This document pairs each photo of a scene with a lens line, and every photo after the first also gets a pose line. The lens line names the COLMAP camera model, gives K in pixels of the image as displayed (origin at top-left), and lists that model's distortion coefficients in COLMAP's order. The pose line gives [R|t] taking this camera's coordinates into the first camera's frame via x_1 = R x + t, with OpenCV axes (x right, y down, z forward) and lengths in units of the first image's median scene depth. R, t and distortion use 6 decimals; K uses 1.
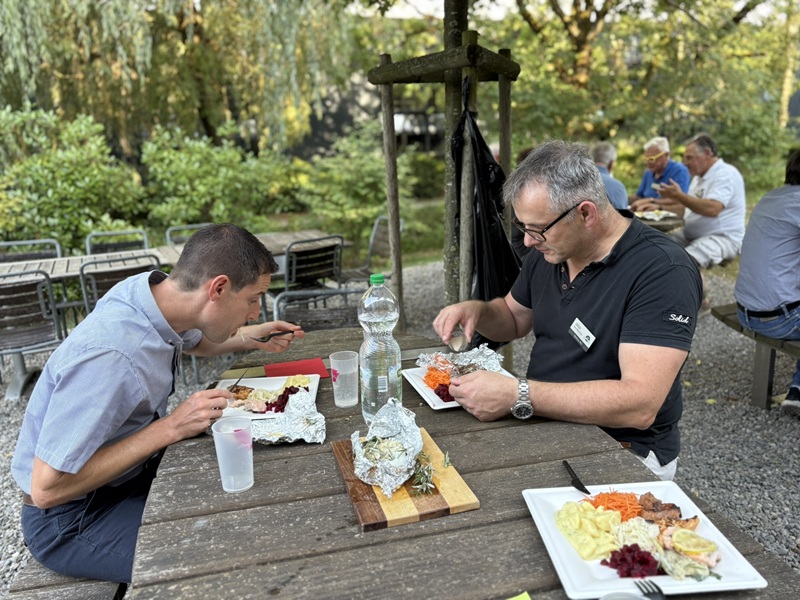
lens RADIAL K [[602.5, 0, 396.7], [0, 602.5, 302.3], [0, 0, 1]] dist [0.009409, -0.002241]
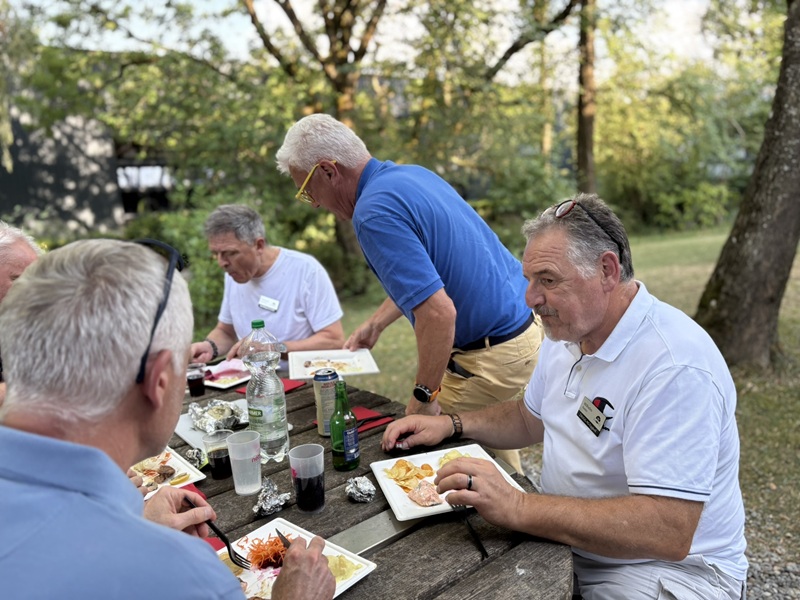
lens RADIAL K [[602.5, 0, 401.5], [0, 602.5, 300.3], [0, 0, 1]] dist [0.009409, -0.002241]
pose [[0.941669, -0.072401, 0.328661, 0.077546], [0.100664, 0.992470, -0.069788, -0.051447], [-0.321133, 0.098801, 0.941866, 0.179231]]
